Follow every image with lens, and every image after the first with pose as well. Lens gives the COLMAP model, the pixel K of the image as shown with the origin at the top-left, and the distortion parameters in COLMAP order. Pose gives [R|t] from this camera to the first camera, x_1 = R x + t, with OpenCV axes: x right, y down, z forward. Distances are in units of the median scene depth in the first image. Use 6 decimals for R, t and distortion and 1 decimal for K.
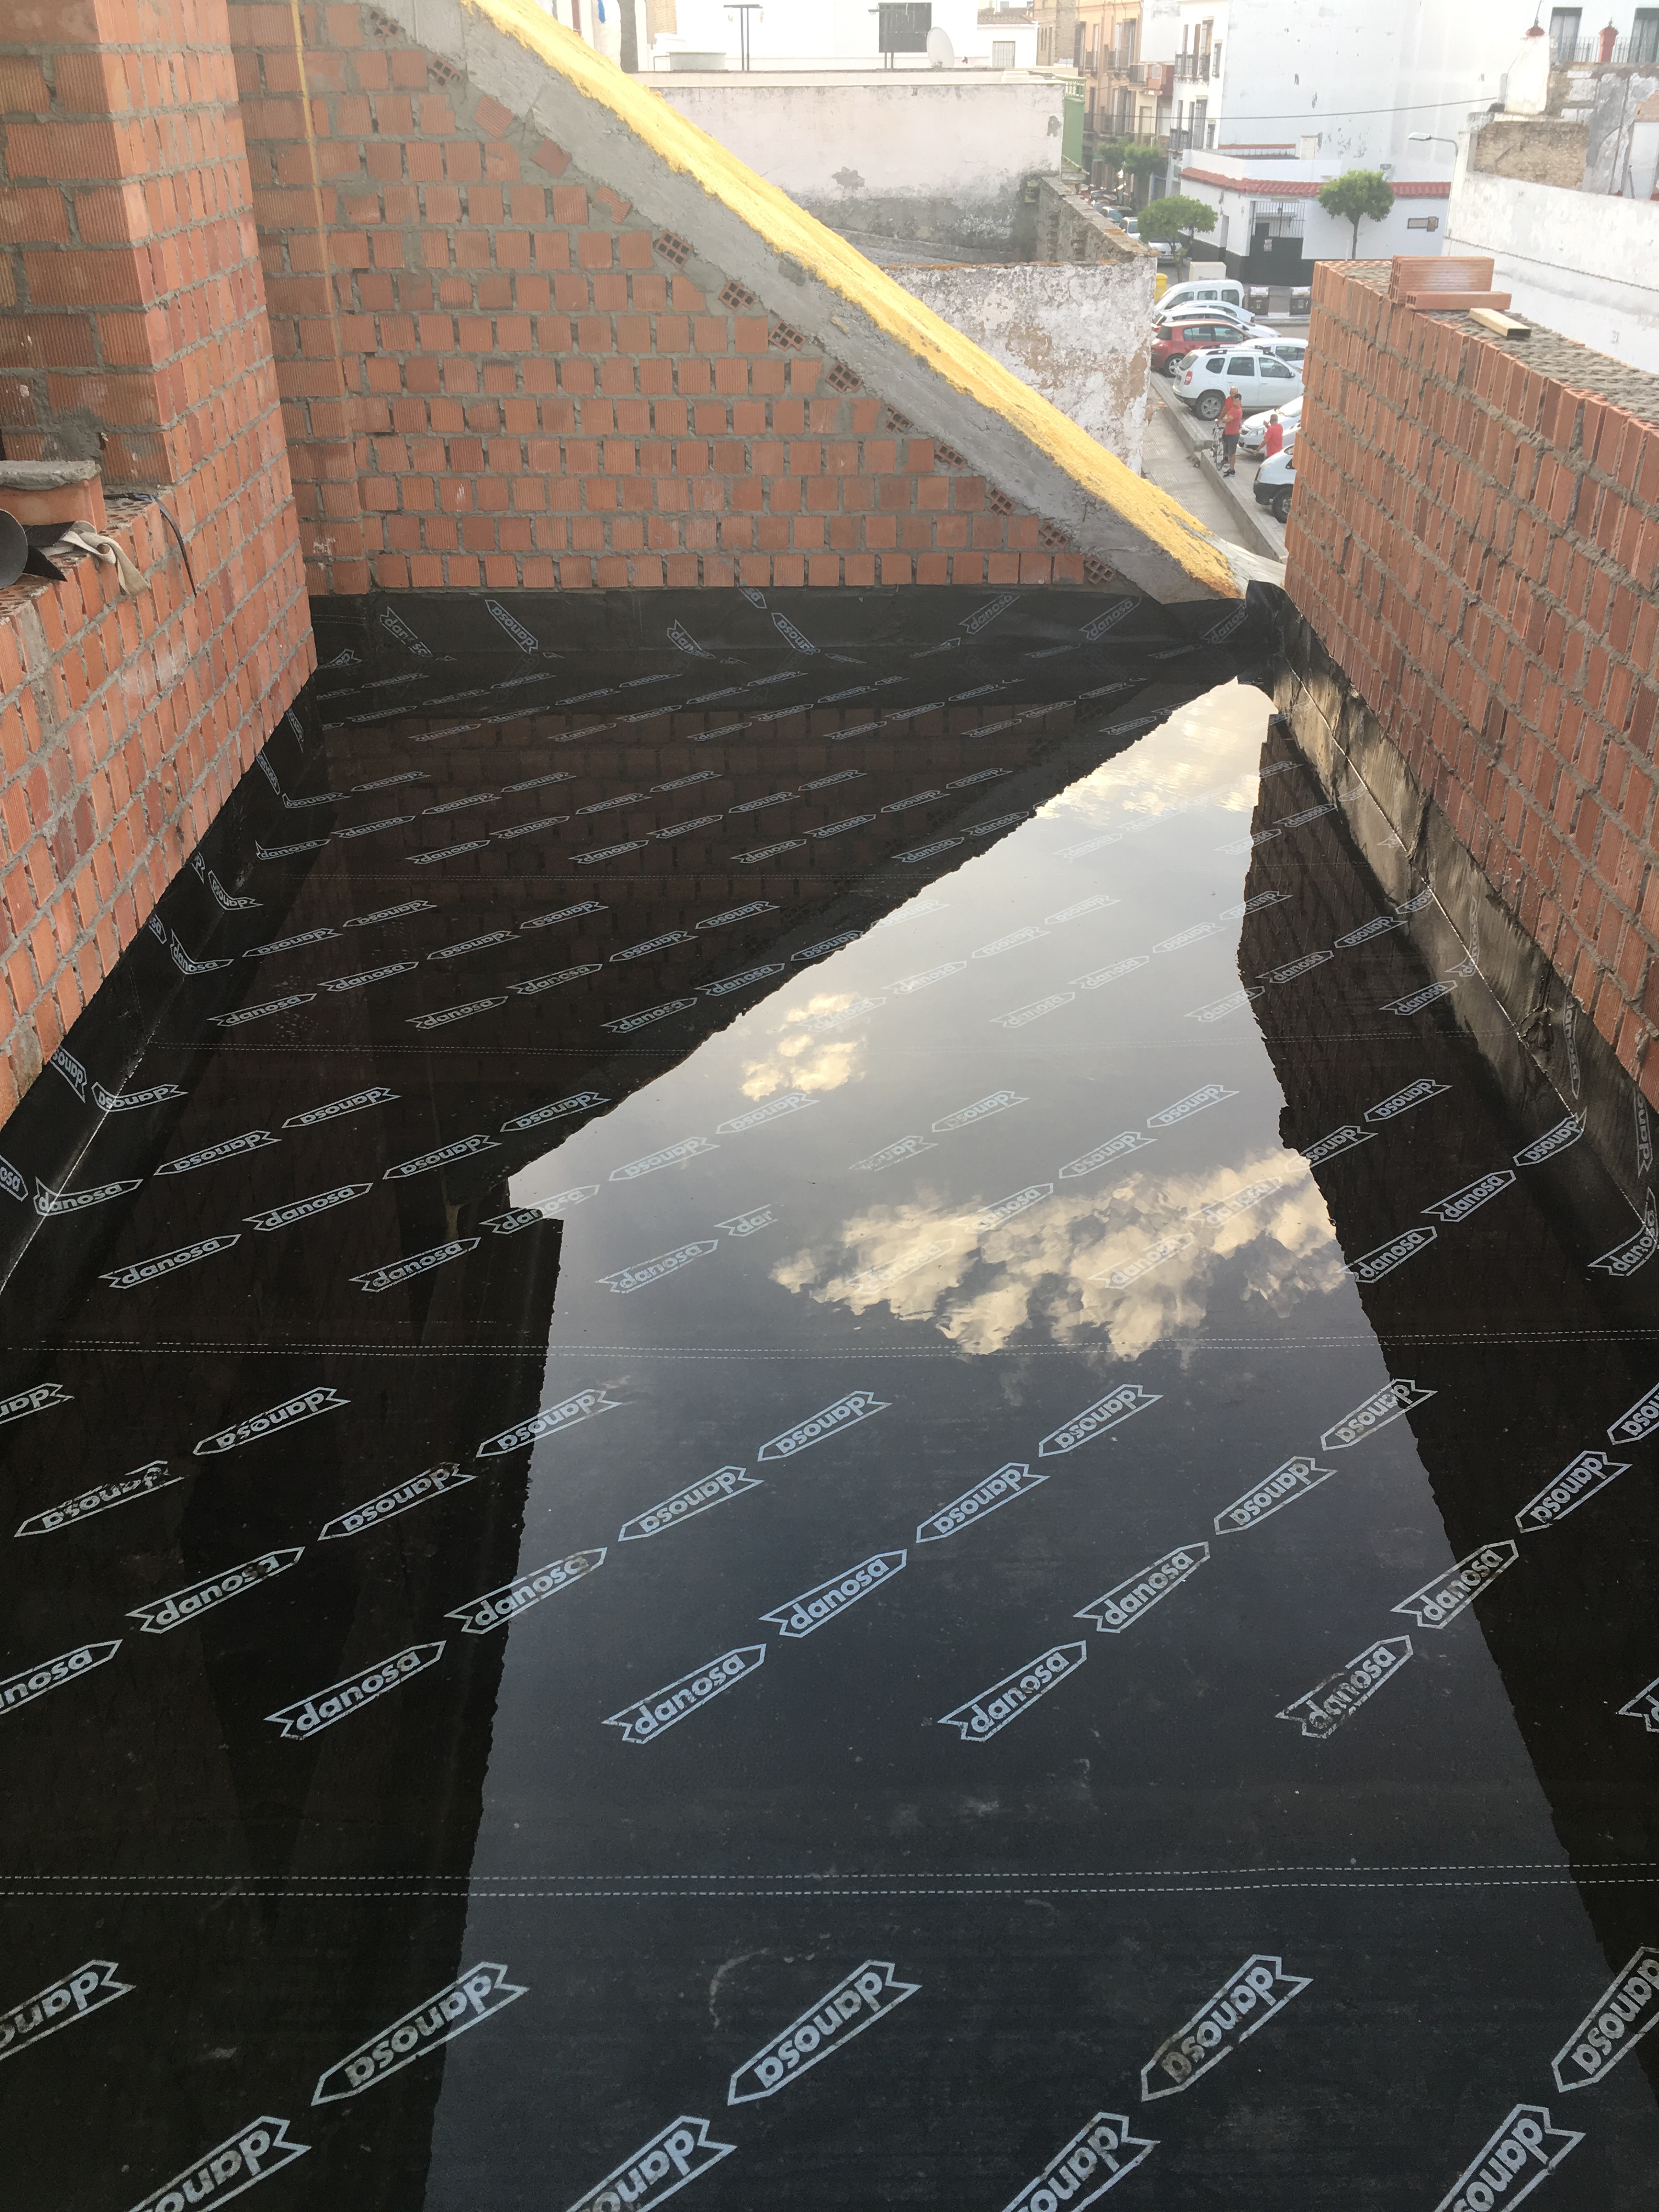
lens RADIAL K [[1891.2, 0, 867.6], [0, 1891.2, 1110.7], [0, 0, 1]] dist [0.083987, -0.121221]
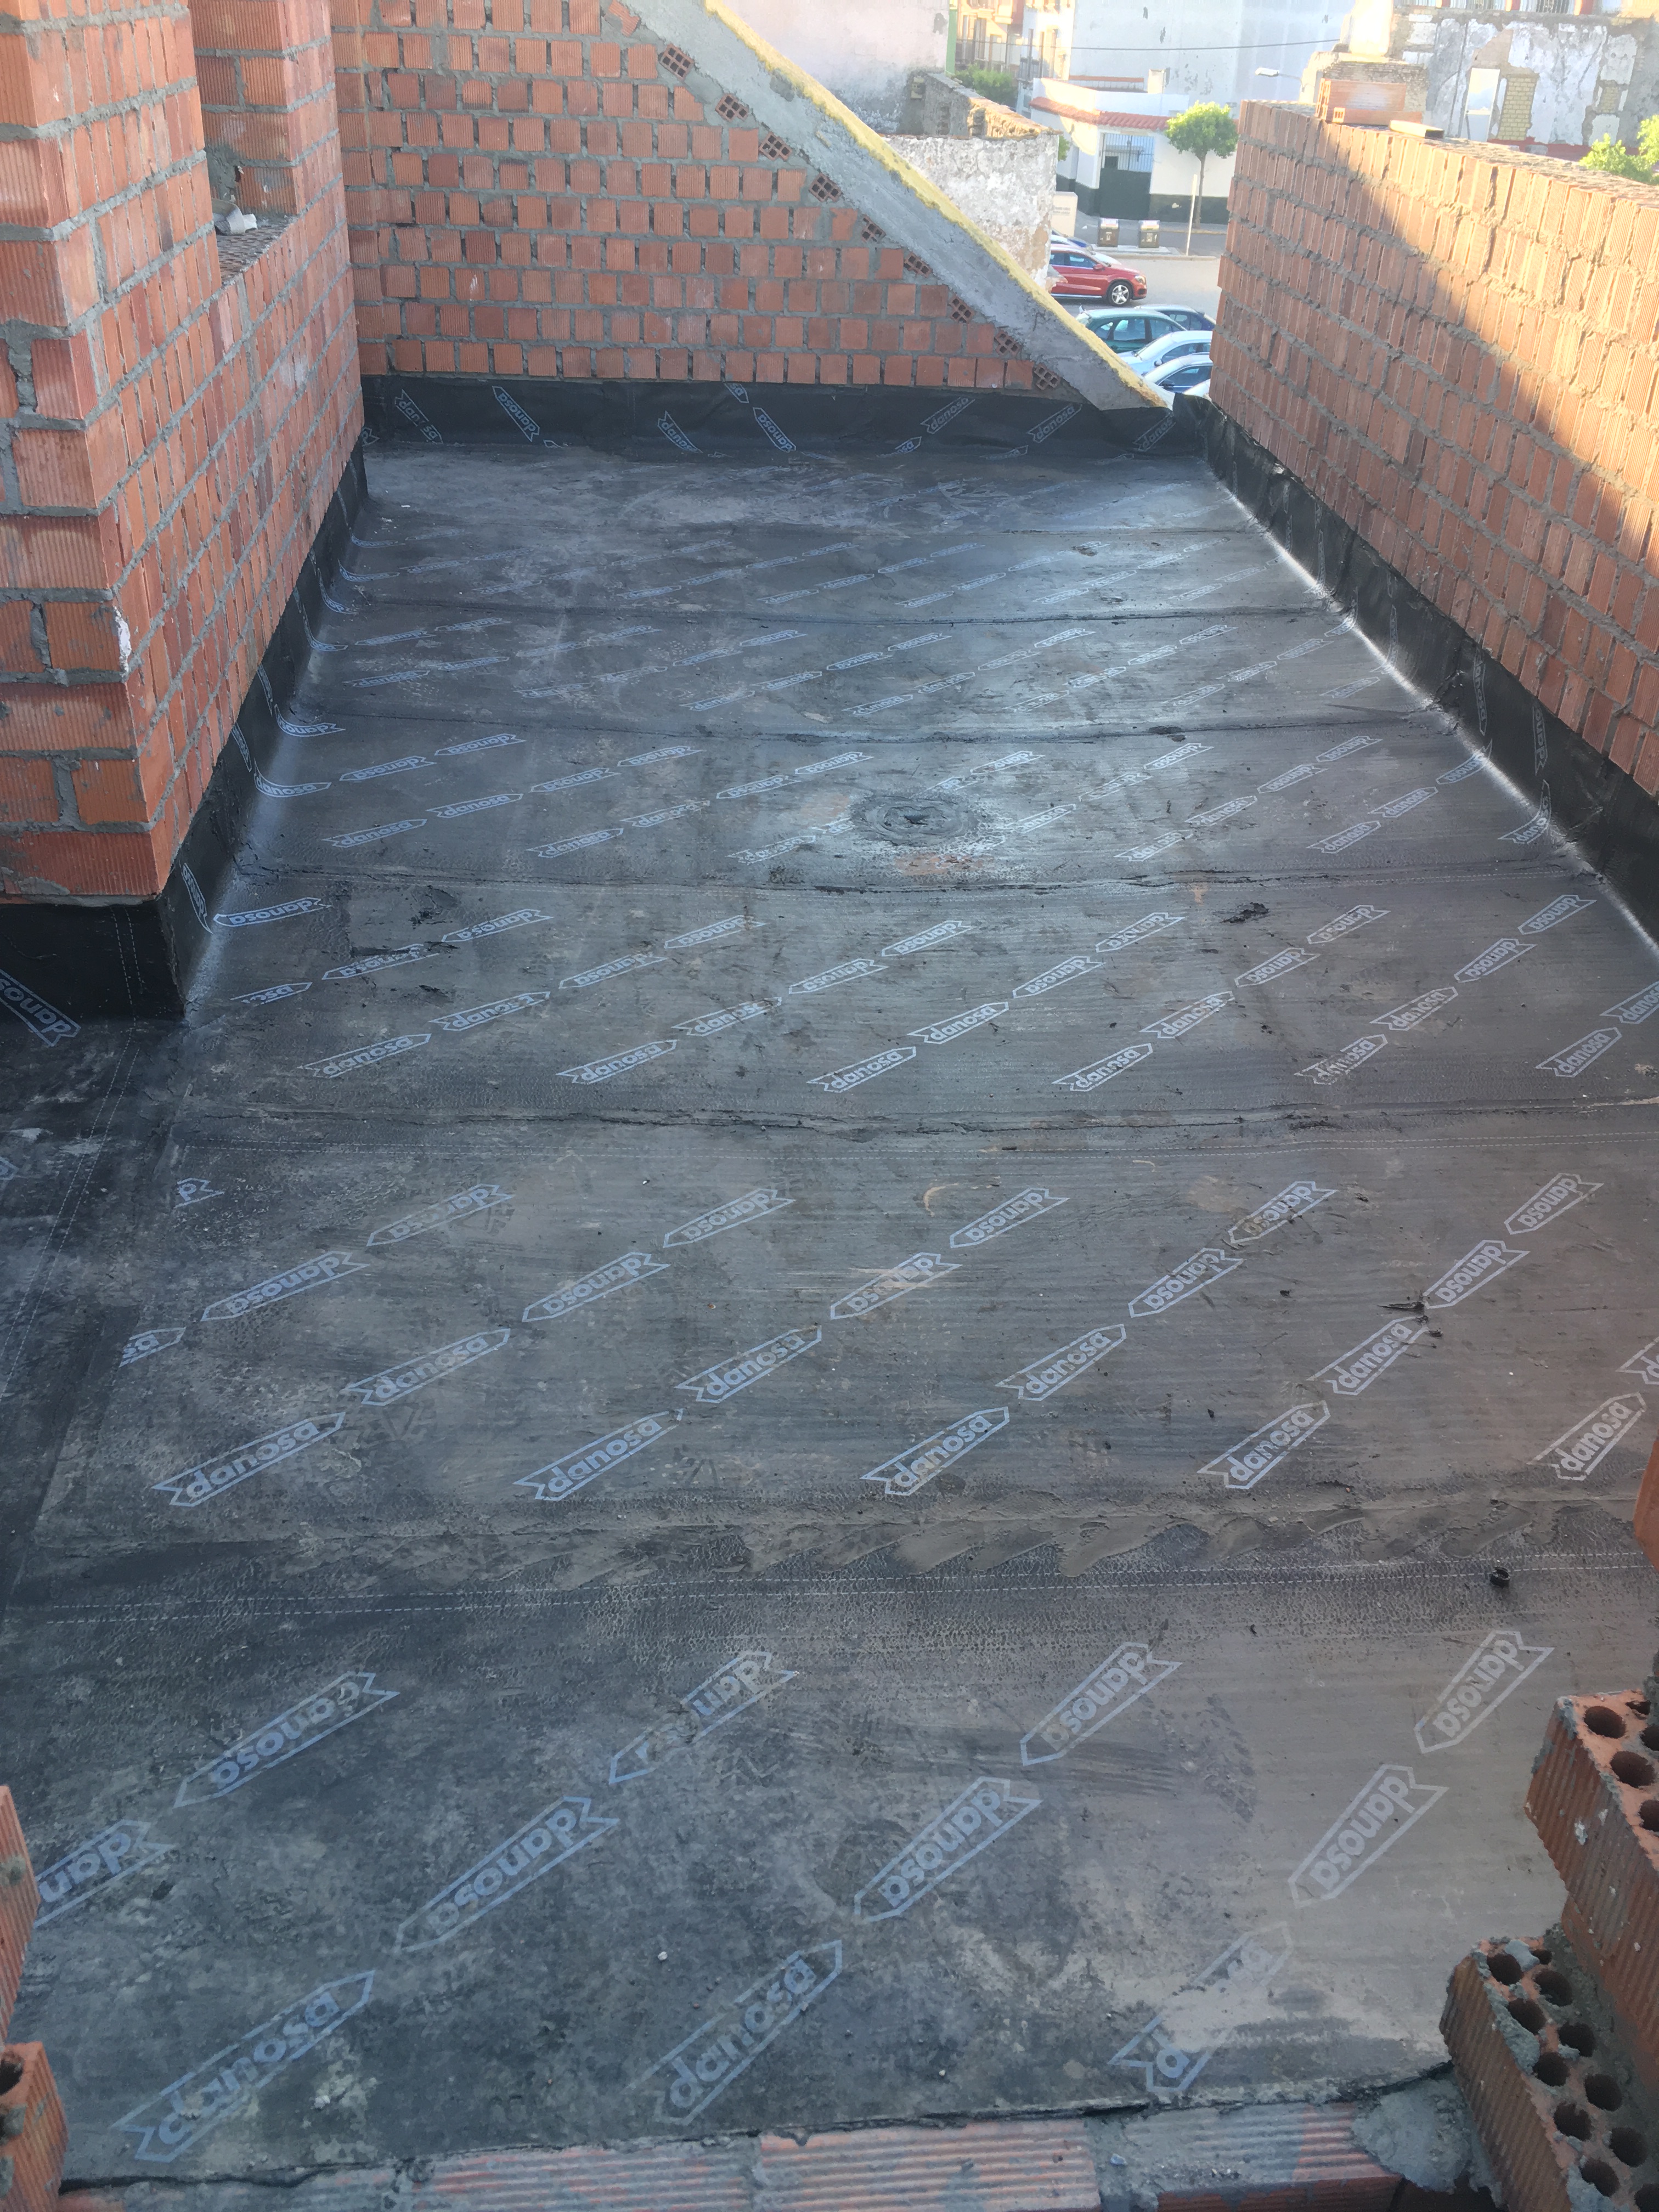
lens RADIAL K [[1891.2, 0, 867.6], [0, 1891.2, 1110.7], [0, 0, 1]] dist [0.083987, -0.121221]
pose [[0.996586, -0.001269, 0.082547, -0.079454], [-0.001229, 0.999543, 0.030206, 0.118647], [-0.082548, -0.030204, 0.996129, -0.130430]]
